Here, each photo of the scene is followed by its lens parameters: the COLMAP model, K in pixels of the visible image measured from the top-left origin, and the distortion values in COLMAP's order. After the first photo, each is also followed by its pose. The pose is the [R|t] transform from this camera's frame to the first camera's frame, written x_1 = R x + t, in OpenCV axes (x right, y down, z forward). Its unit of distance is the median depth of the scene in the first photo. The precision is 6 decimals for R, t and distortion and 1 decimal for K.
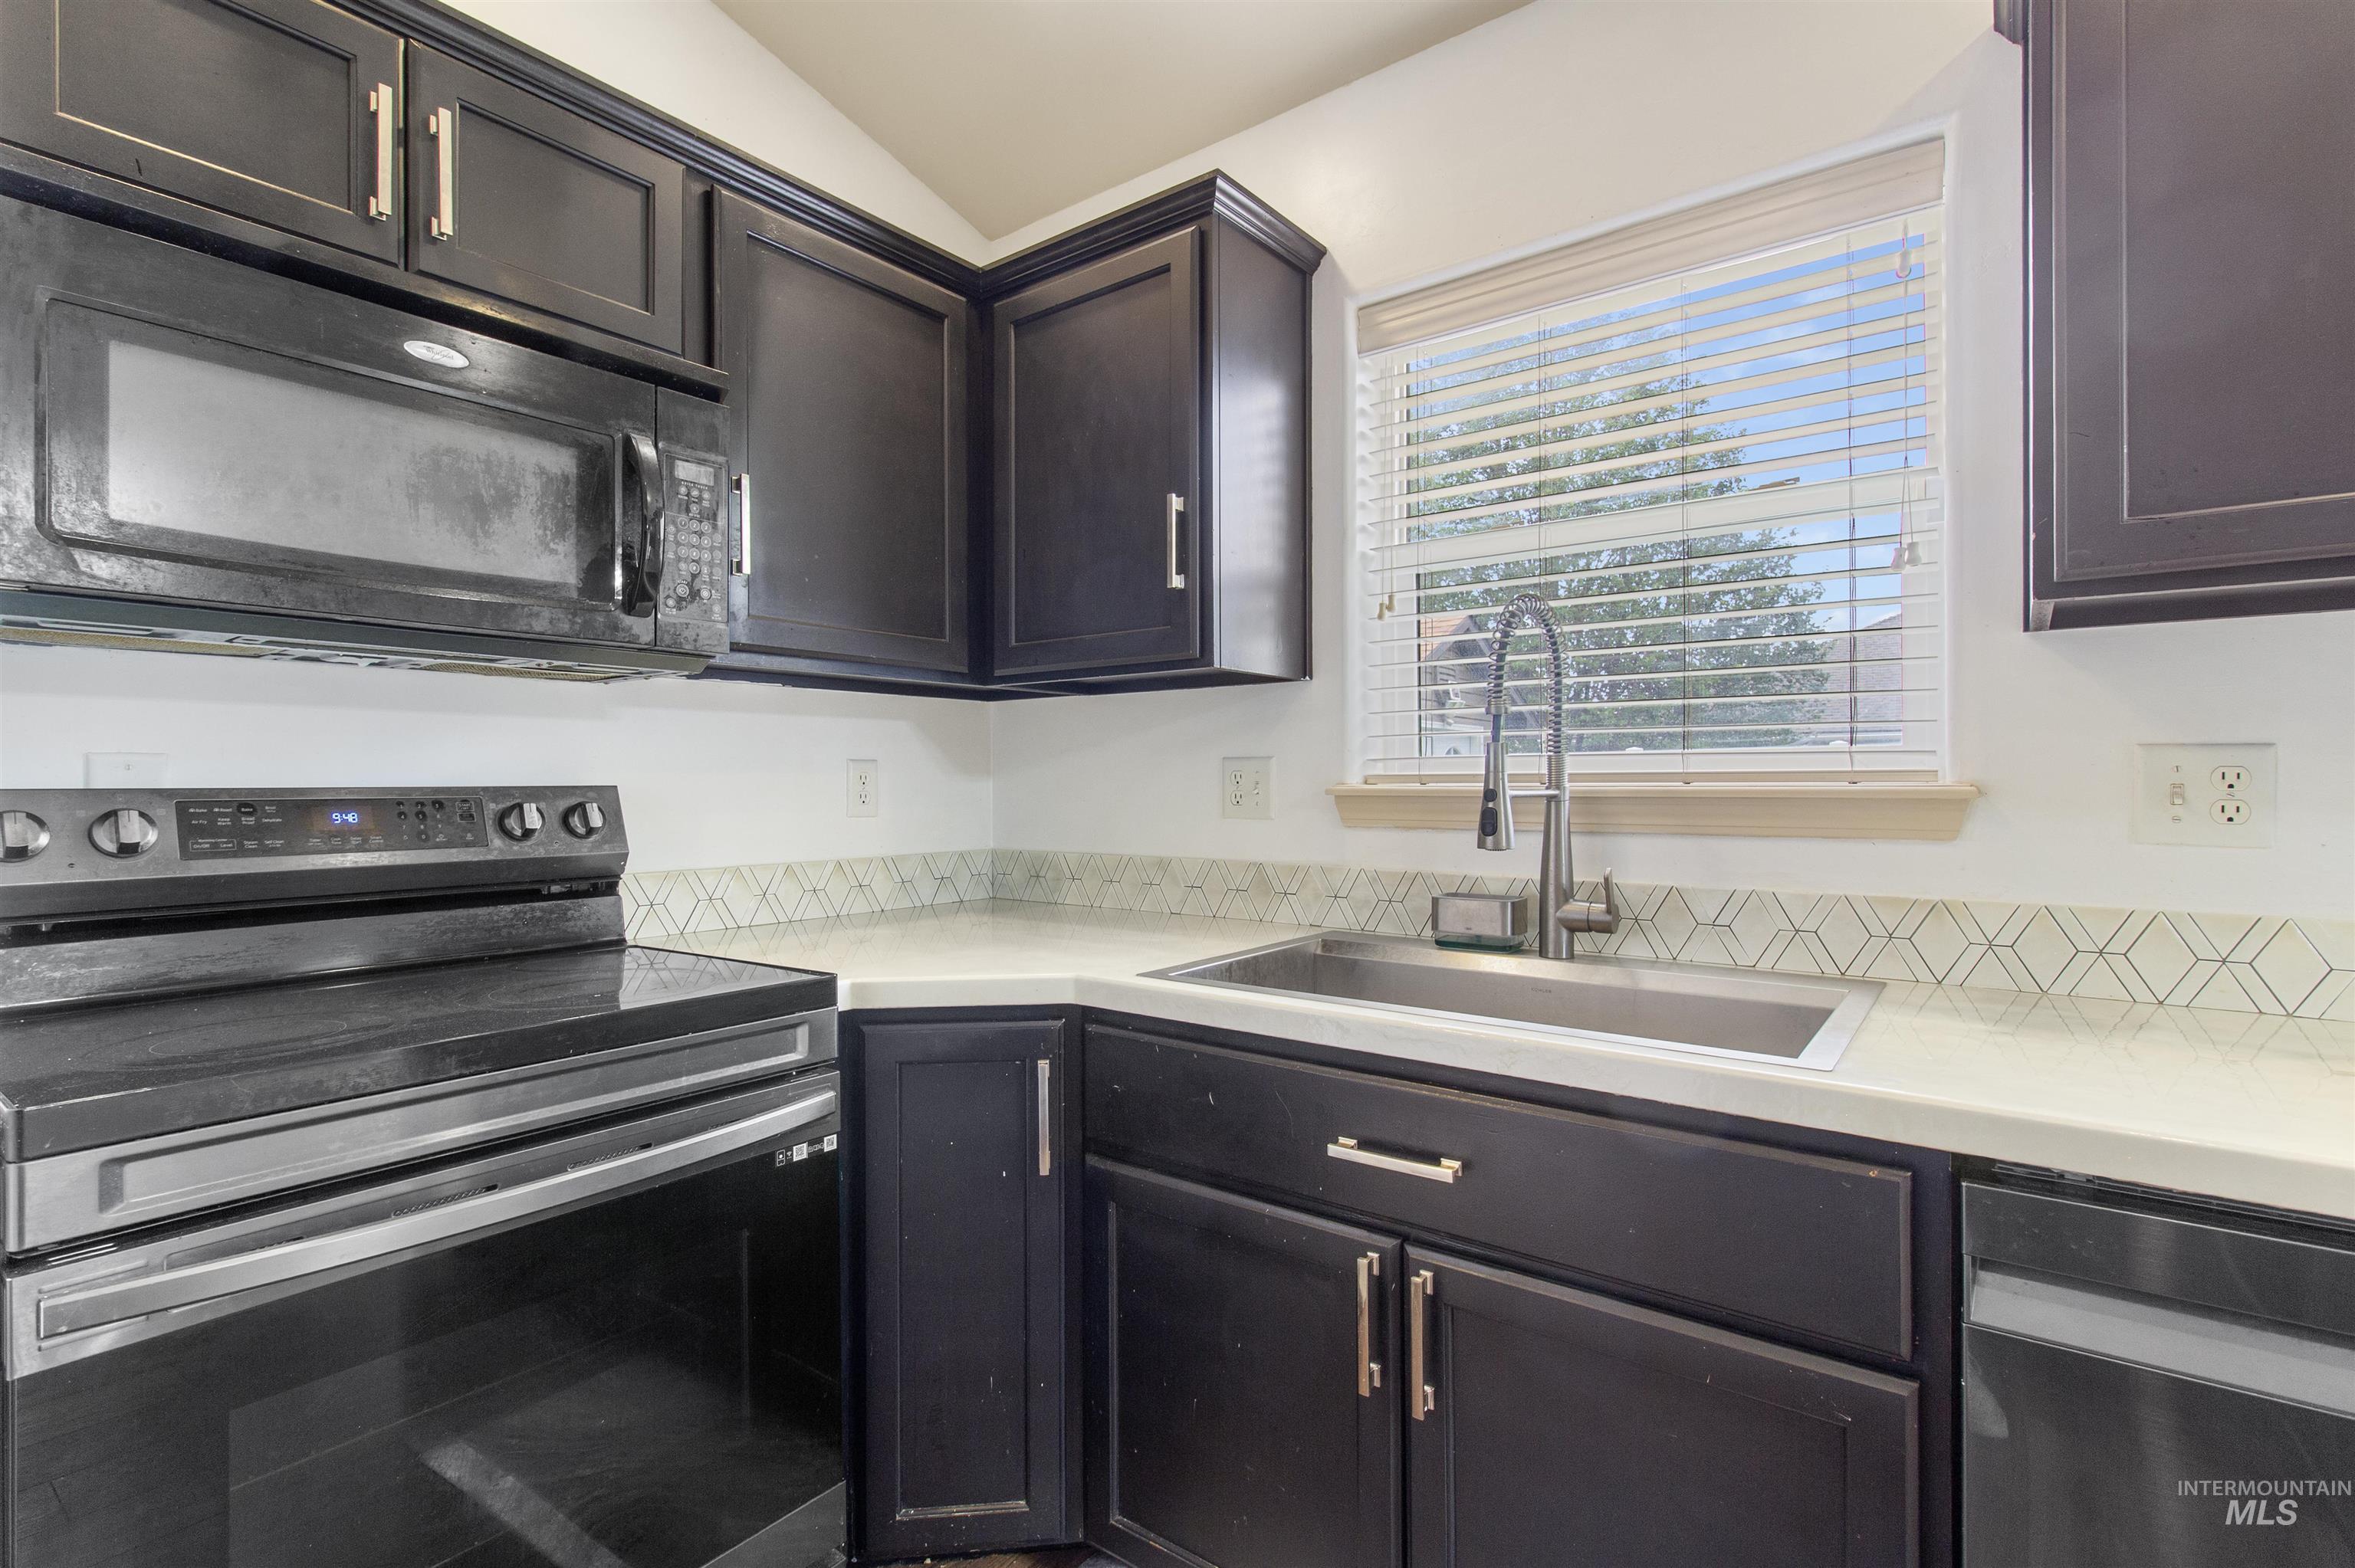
lens RADIAL K [[1096.5, 0, 1176.4], [0, 1096.5, 777.4], [0, 0, 1]] dist [0.002866, 0.000067]
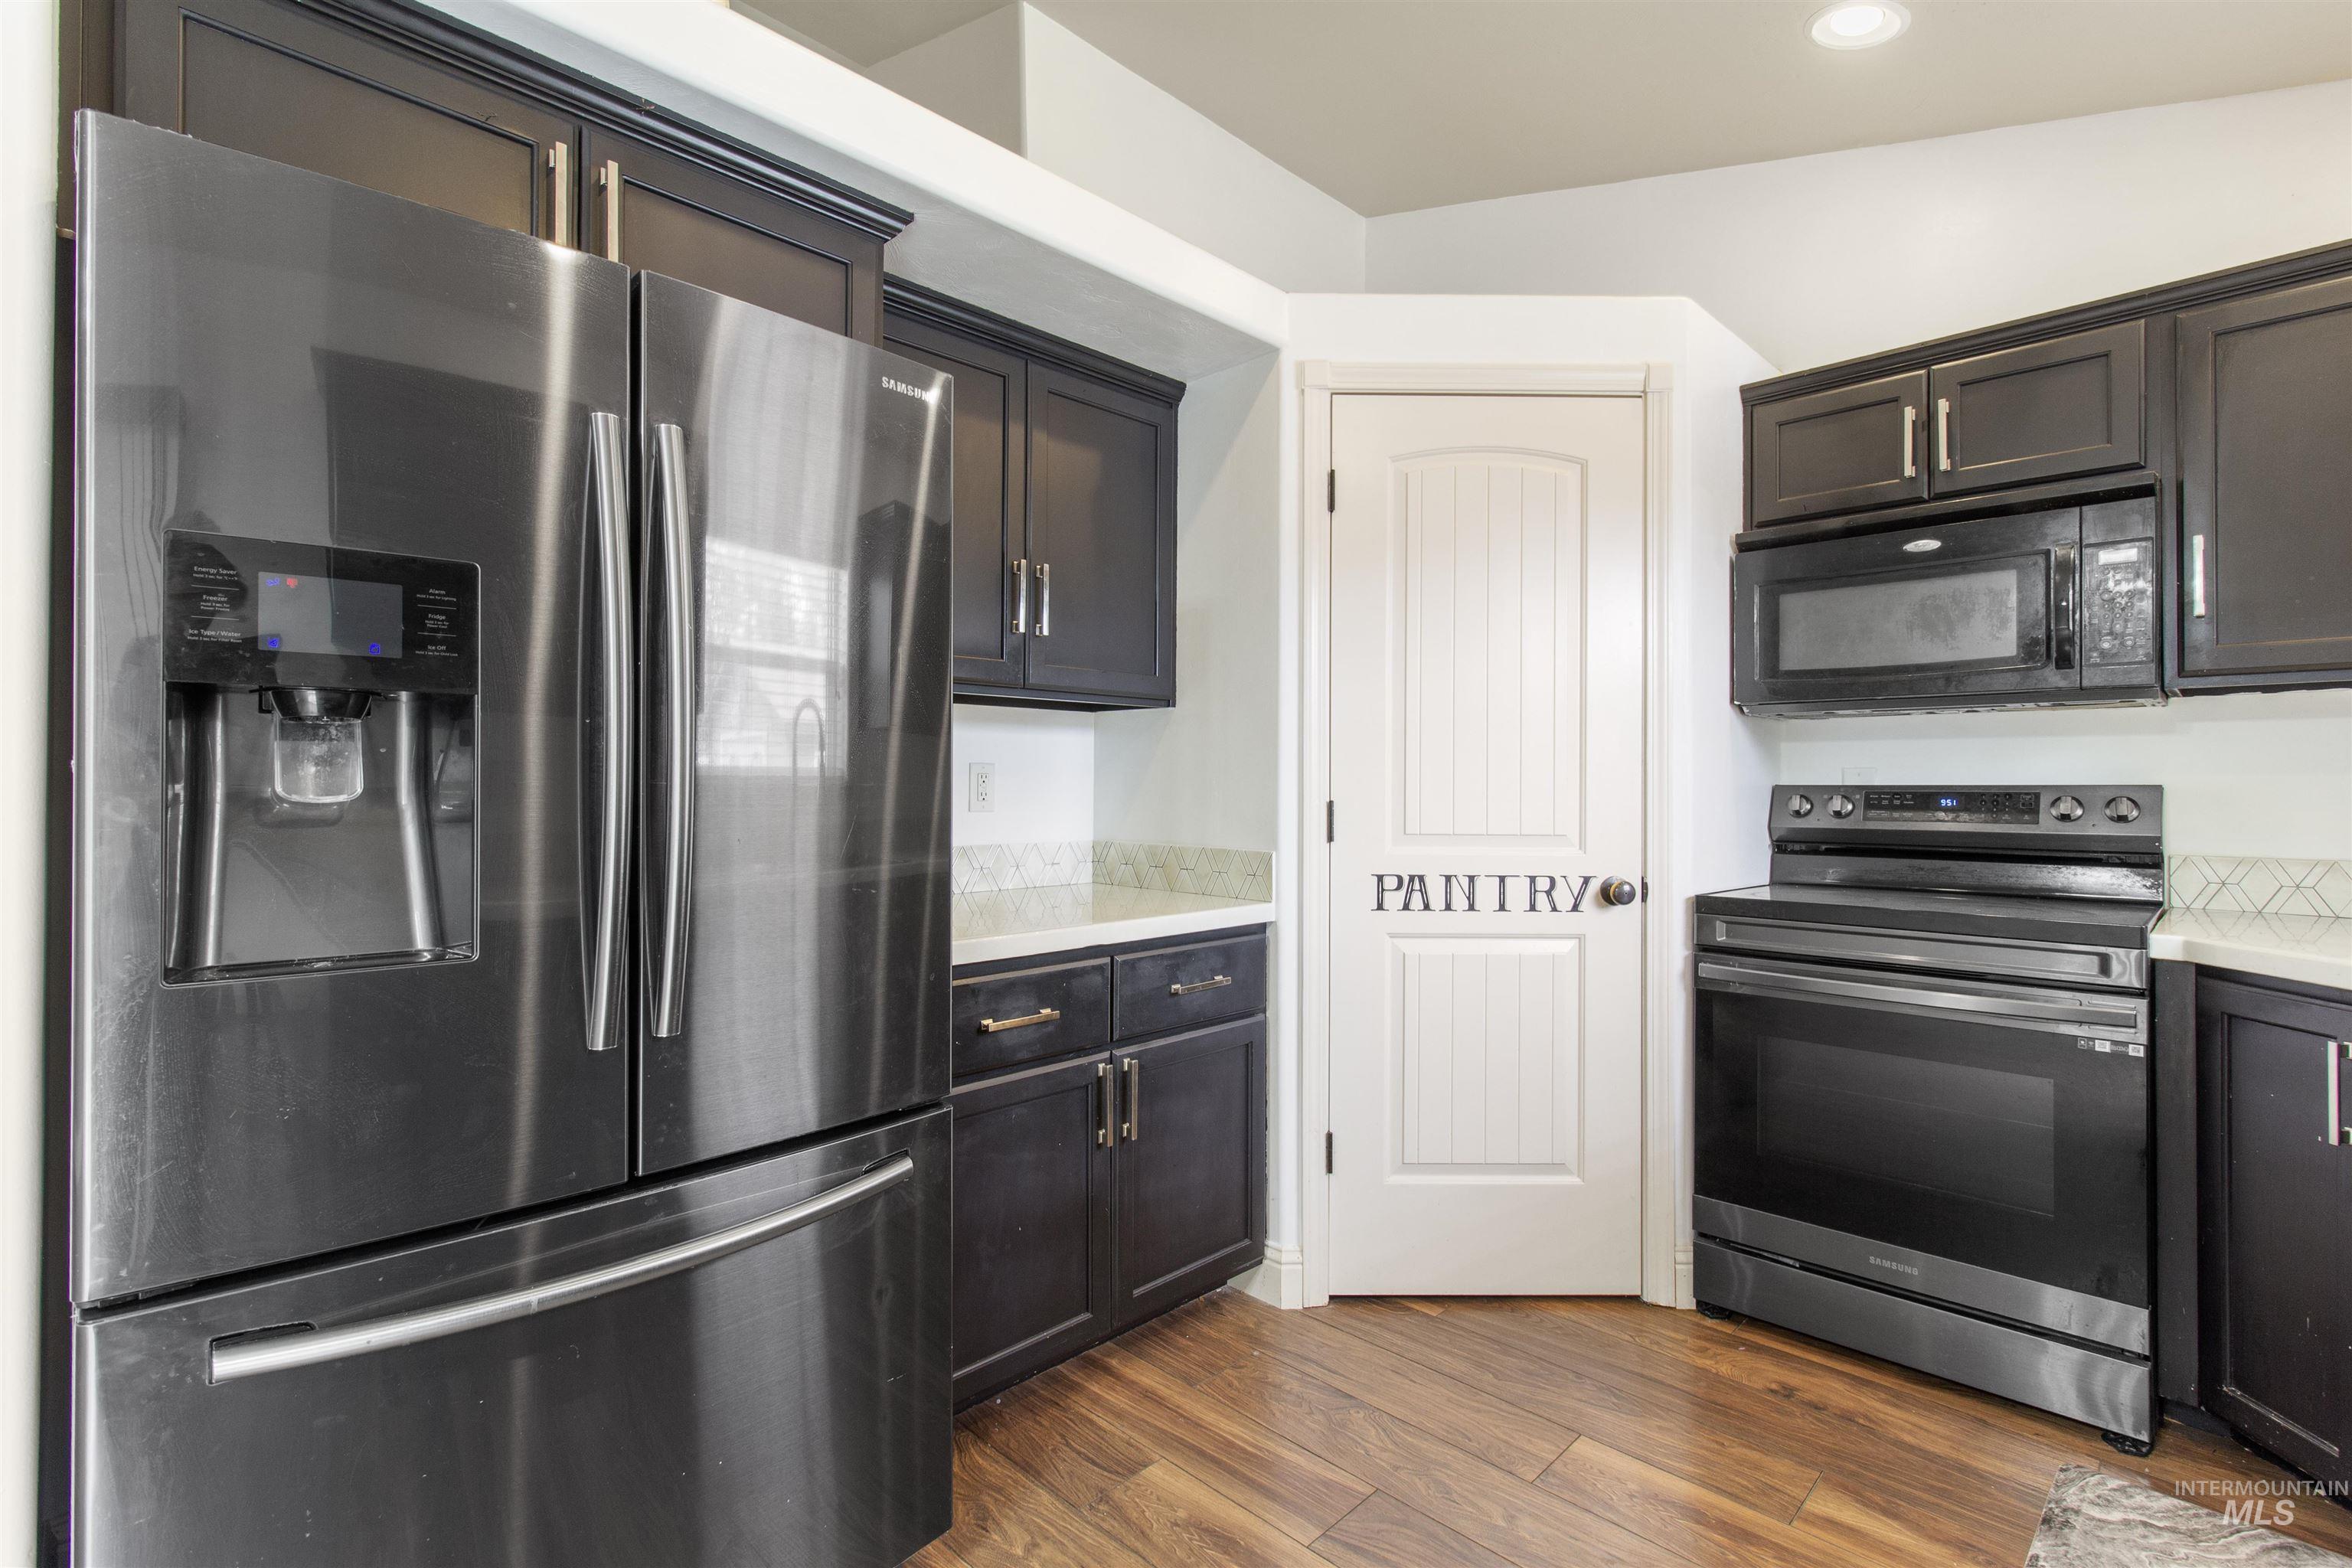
lens RADIAL K [[1081.7, 0, 1179.1], [0, 1081.7, 777.1], [0, 0, 1]] dist [0.000525, -0.000016]
pose [[-0.129529, -0.006339, -0.991555, 0.989590], [0.002254, 0.999975, -0.006687, 0.004263], [0.991573, -0.003102, -0.129511, 0.010918]]
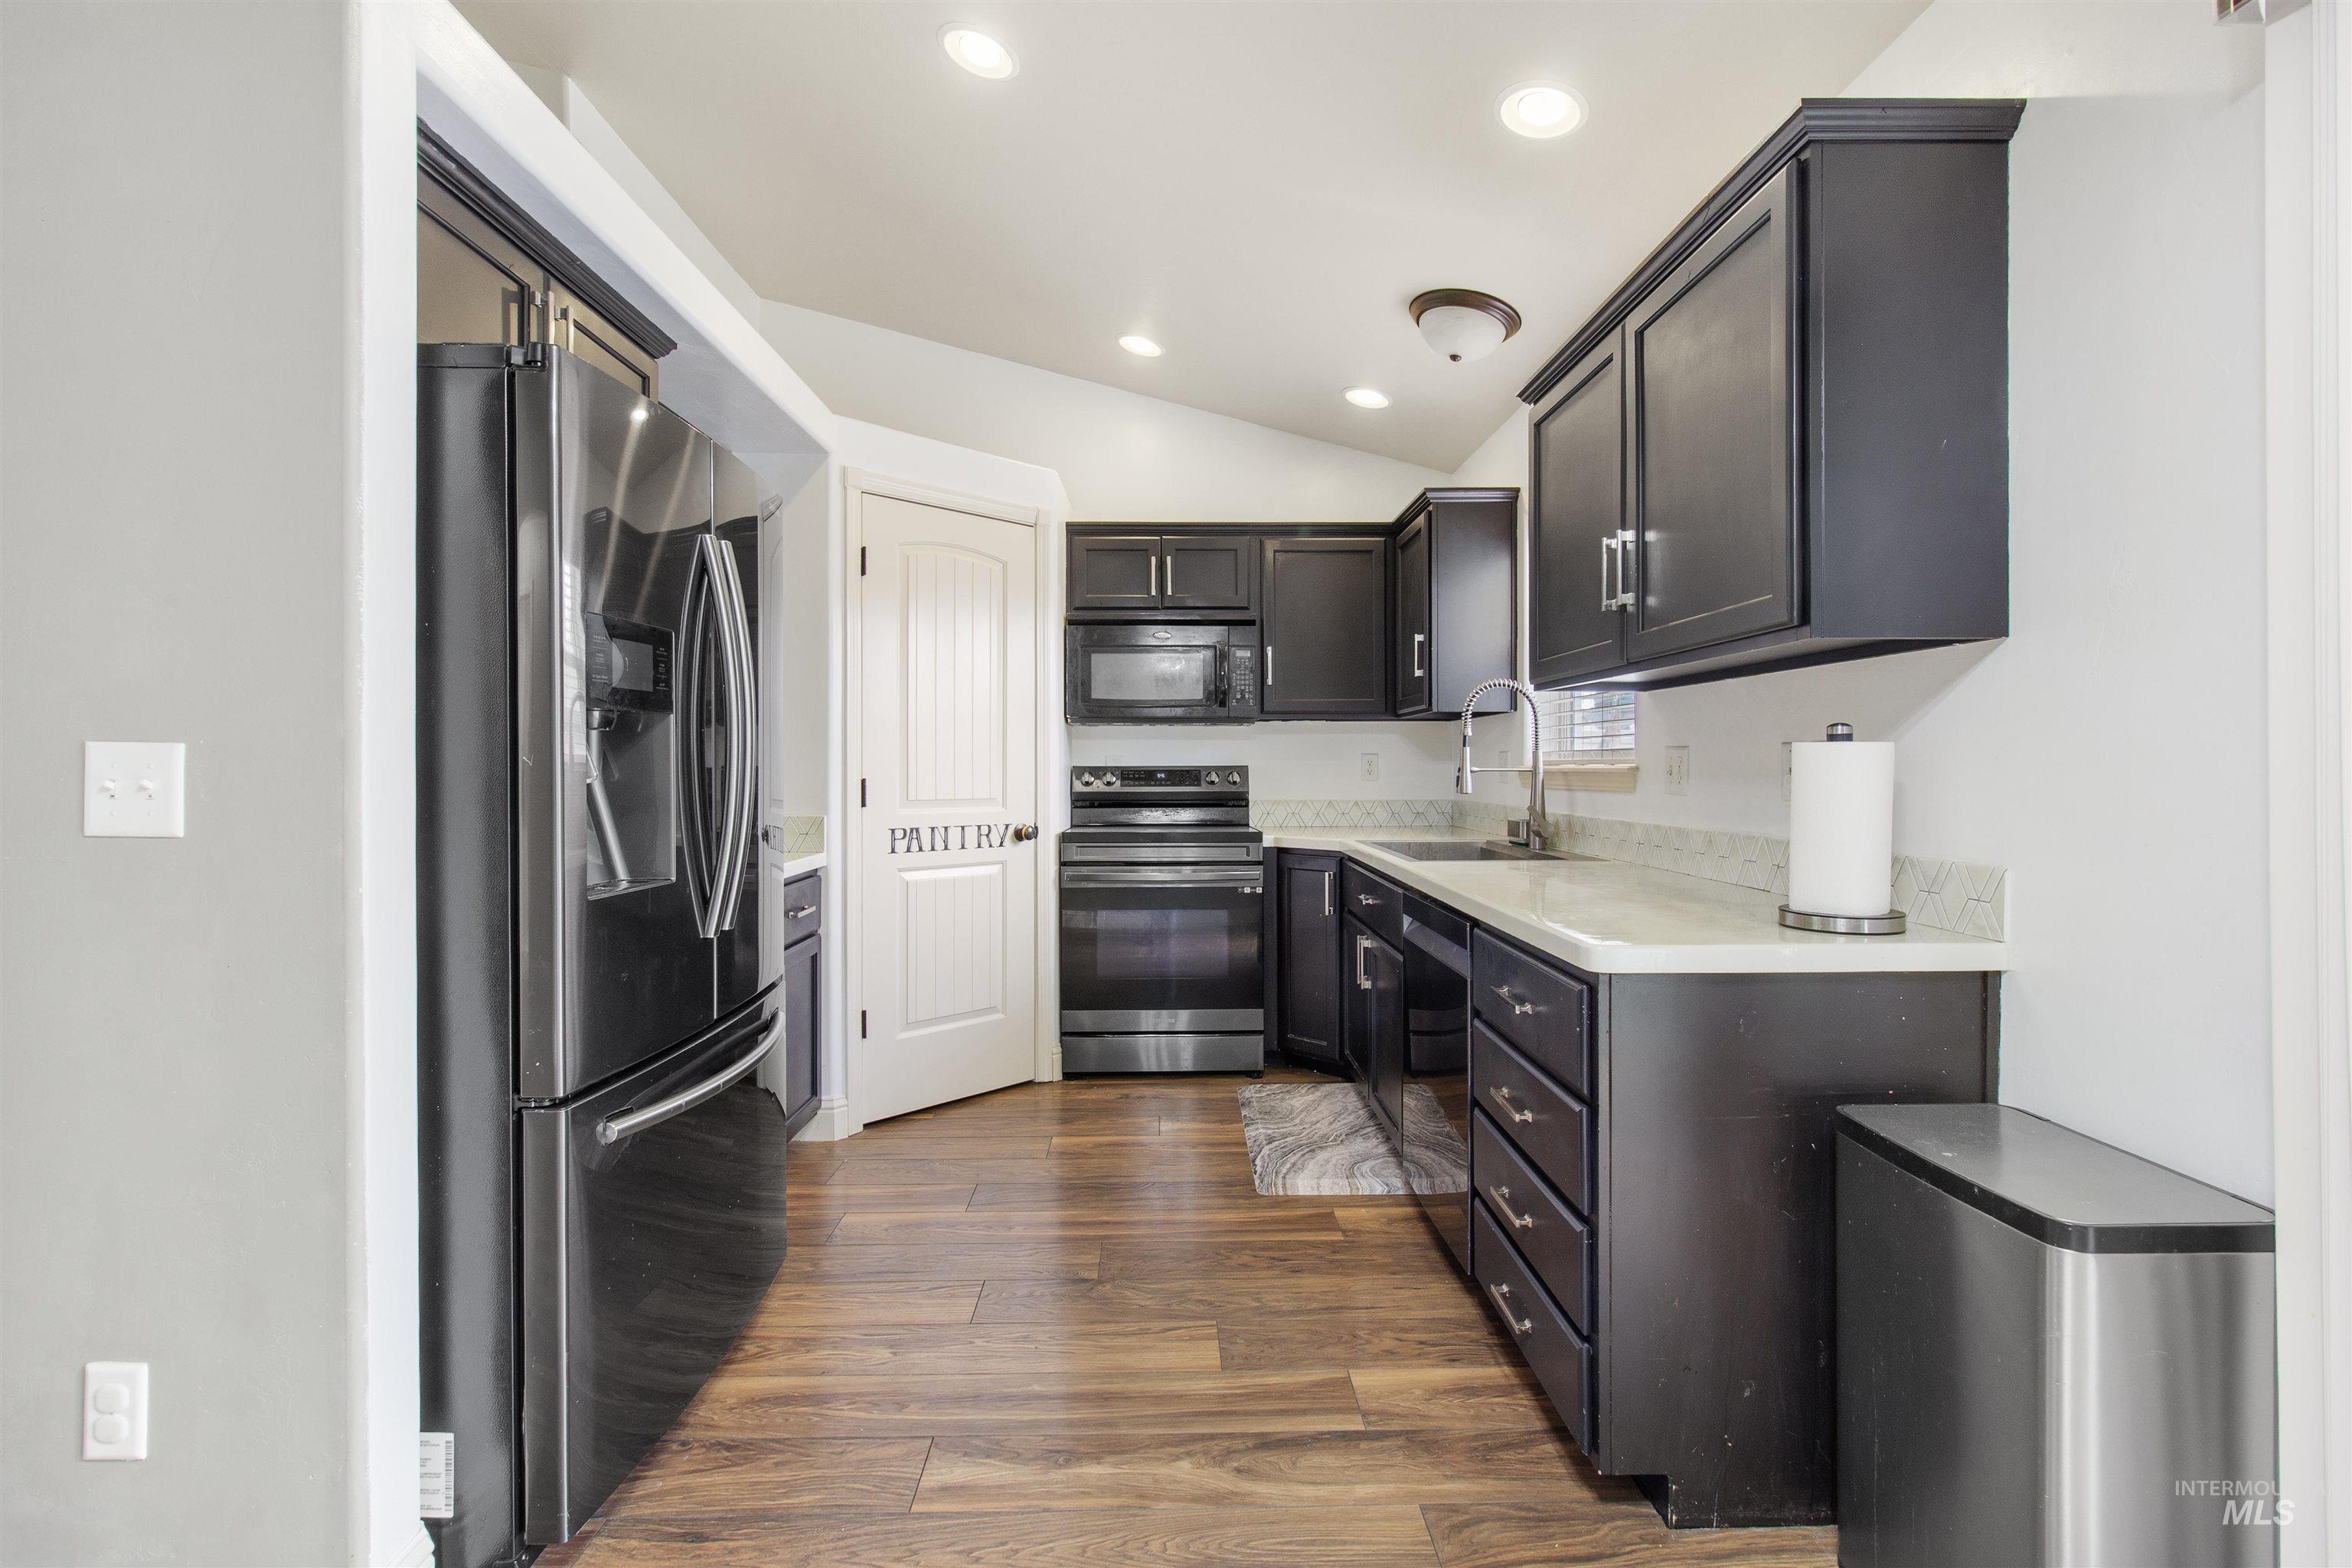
lens RADIAL K [[1096.6, 0, 1182.6], [0, 1096.6, 768.4], [0, 0, 1]] dist [0.000450, 0.000012]
pose [[0.625954, 0.003023, -0.779854, 1.543082], [0.003713, 0.999970, 0.006857, -0.004611], [0.779851, -0.007187, 0.625924, -0.815577]]
